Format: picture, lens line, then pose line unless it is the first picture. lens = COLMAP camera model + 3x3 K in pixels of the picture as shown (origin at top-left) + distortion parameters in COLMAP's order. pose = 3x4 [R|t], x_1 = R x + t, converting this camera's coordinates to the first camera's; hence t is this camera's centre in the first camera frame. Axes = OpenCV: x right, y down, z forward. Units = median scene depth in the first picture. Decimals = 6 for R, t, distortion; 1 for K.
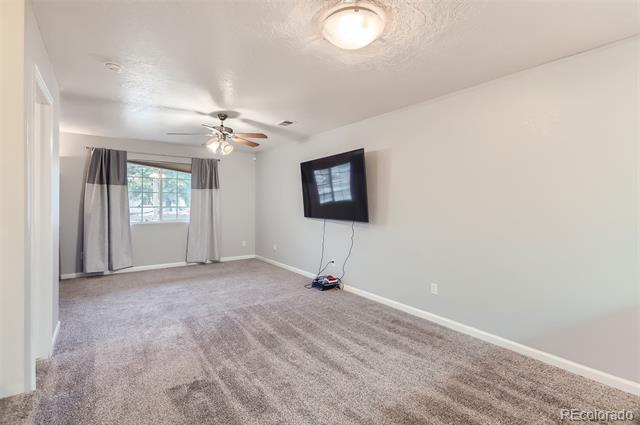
lens RADIAL K [[299.7, 0, 323.4], [0, 299.7, 201.0], [0, 0, 1]] dist [0.014351, -0.005098]
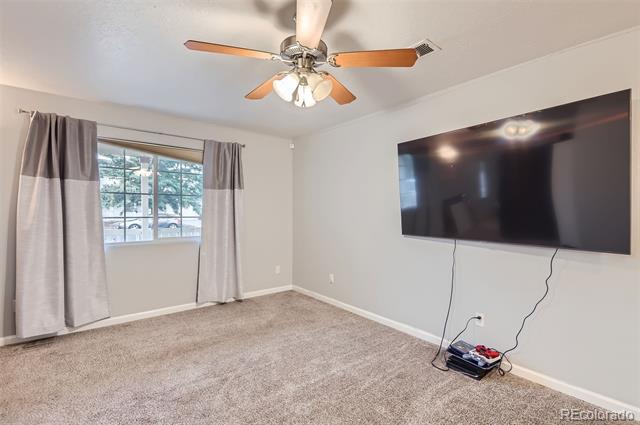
lens RADIAL K [[299.7, 0, 324.7], [0, 299.7, 212.6], [0, 0, 1]] dist [0.014351, -0.005098]
pose [[0.999085, -0.000639, 0.042755, -0.239636], [-0.000036, 0.999875, 0.015799, 0.000579], [-0.042760, -0.015786, 0.998961, 0.399823]]
